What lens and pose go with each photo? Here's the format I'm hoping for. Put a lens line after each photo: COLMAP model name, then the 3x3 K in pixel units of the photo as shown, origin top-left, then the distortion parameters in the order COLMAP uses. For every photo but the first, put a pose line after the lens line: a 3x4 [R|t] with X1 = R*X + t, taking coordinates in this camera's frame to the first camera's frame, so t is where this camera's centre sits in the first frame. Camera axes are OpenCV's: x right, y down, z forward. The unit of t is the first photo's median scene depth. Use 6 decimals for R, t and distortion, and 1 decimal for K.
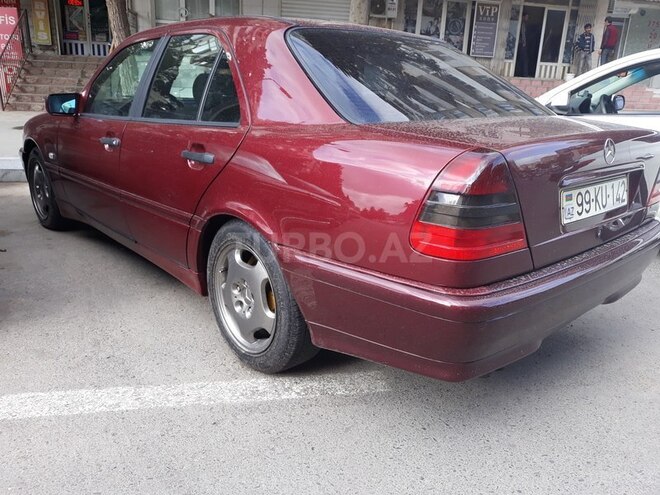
lens RADIAL K [[530.2, 0, 330.0], [0, 530.2, 247.5], [0, 0, 1]] dist [-0.014318, 0.000719]
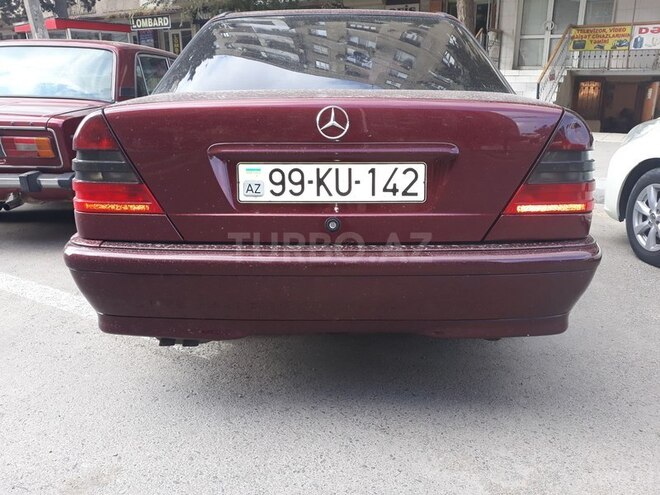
lens RADIAL K [[530.2, 0, 330.0], [0, 530.2, 247.5], [0, 0, 1]] dist [-0.014318, 0.000719]
pose [[0.745685, 0.149744, -0.649254, 0.959344], [-0.172917, 0.984525, 0.028471, -0.015897], [0.643470, 0.091037, 0.760038, 0.360646]]
